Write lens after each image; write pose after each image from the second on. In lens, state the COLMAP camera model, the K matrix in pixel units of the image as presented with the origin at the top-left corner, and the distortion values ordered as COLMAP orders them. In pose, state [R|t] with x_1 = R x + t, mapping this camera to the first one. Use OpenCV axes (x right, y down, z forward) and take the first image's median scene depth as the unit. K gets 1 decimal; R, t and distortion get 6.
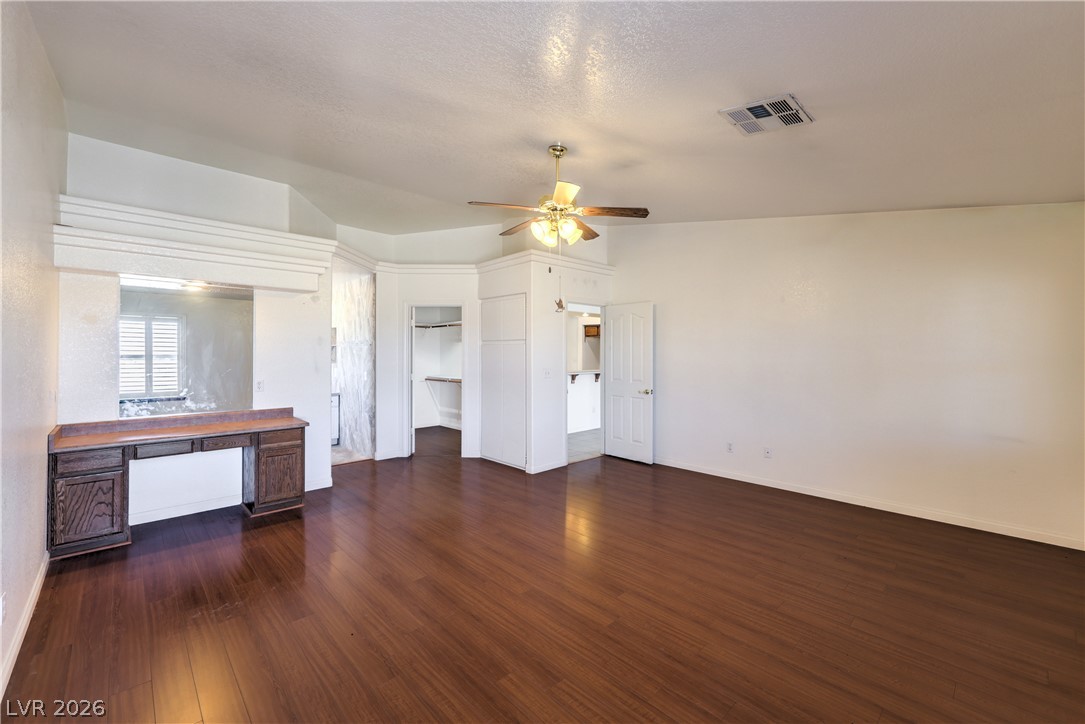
lens RADIAL K [[437.4, 0, 549.5], [0, 437.4, 357.8], [0, 0, 1]] dist [0.002493, 0.000251]
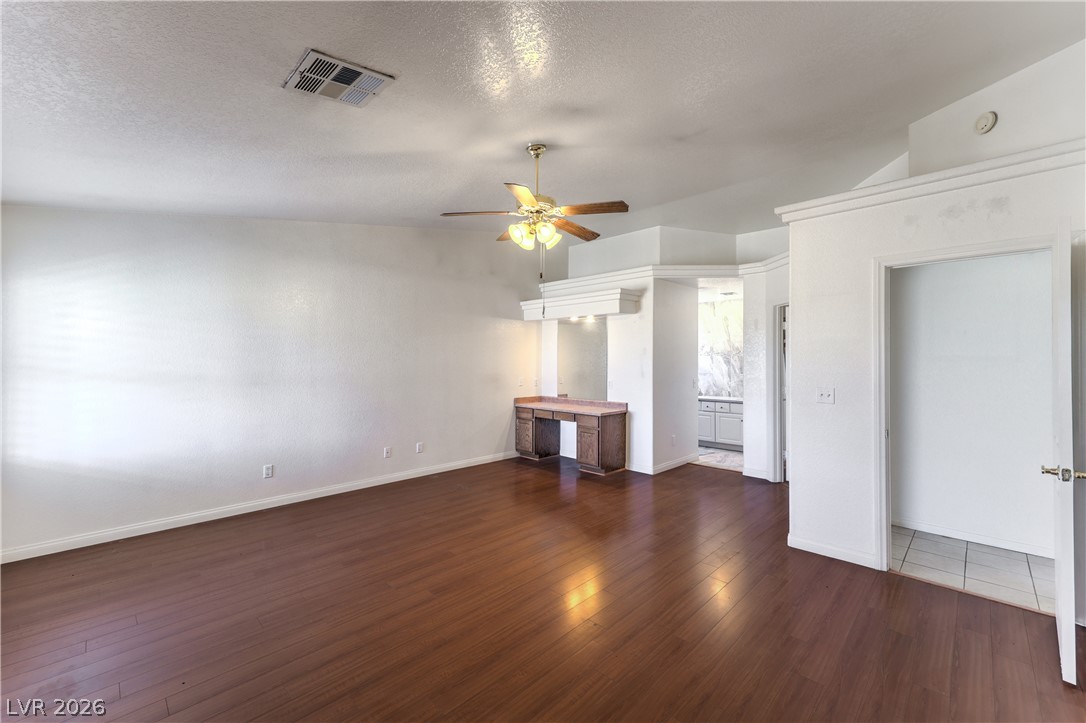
lens RADIAL K [[437.8, 0, 550.0], [0, 437.8, 357.3], [0, 0, 1]] dist [0.002493, 0.000251]
pose [[0.038187, -0.010702, -0.999213, 0.985413], [-0.009886, 0.999890, -0.011088, -0.006438], [0.999222, 0.010301, 0.038077, 1.002022]]
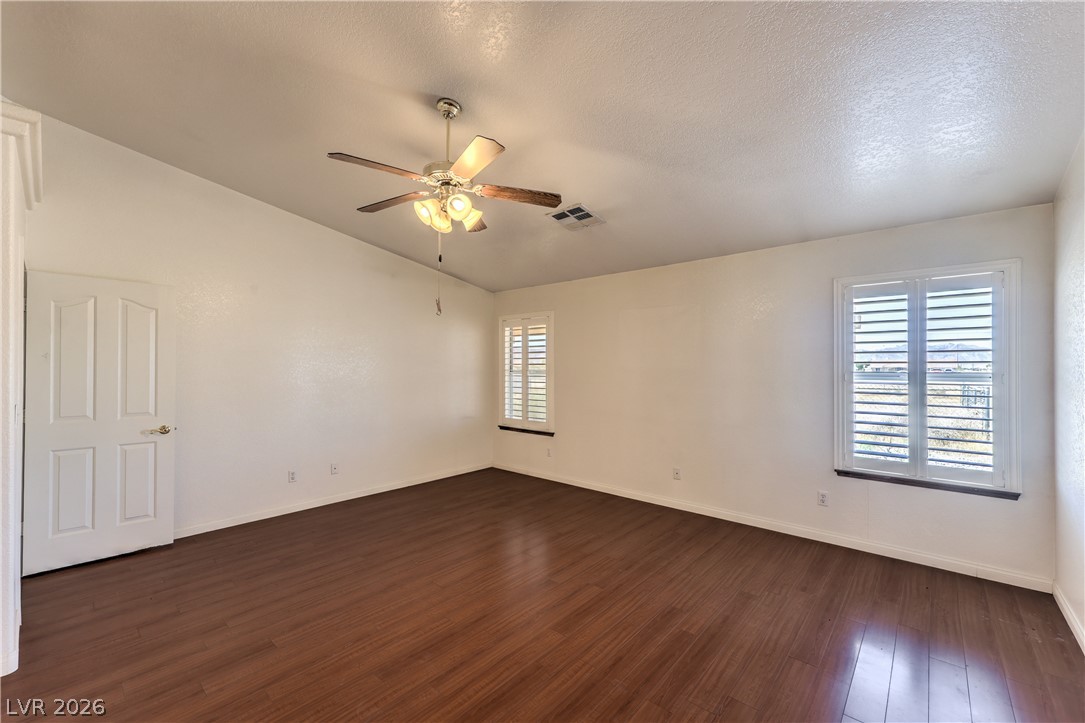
lens RADIAL K [[437.4, 0, 549.5], [0, 437.4, 357.3], [0, 0, 1]] dist [0.002493, 0.000251]
pose [[-0.082433, 0.024920, 0.996285, -0.789588], [0.008496, 0.999669, -0.024301, -0.008623], [-0.996560, 0.006461, -0.082617, 0.891704]]
